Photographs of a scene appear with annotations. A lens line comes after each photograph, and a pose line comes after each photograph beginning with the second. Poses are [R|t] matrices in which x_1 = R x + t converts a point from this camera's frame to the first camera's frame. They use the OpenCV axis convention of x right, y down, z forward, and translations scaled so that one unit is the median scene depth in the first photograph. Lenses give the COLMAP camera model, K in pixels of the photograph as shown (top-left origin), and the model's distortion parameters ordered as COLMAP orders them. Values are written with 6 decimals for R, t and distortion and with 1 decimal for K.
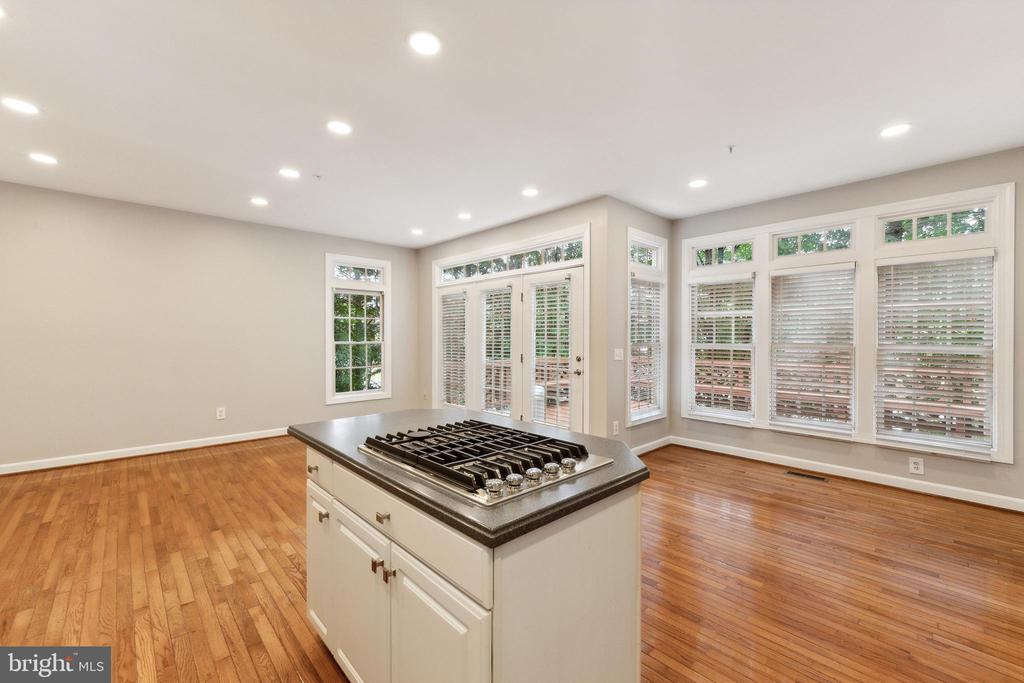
lens RADIAL K [[420.3, 0, 512.5], [0, 420.3, 338.4], [0, 0, 1]] dist [-0.003872, 0.000288]
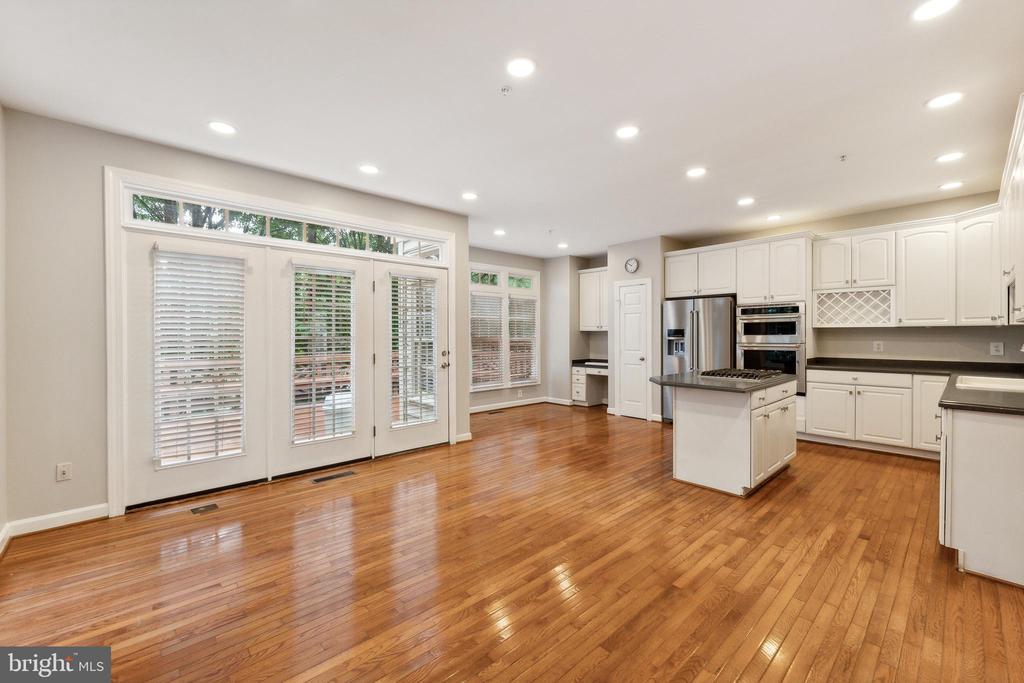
lens RADIAL K [[420.3, 0, 512.4], [0, 420.3, 335.0], [0, 0, 1]] dist [-0.003872, 0.000288]
pose [[0.010967, -0.012259, 0.999865, -1.667539], [0.014599, 0.999820, 0.012099, -0.015421], [-0.999833, 0.014465, 0.011144, 1.457576]]
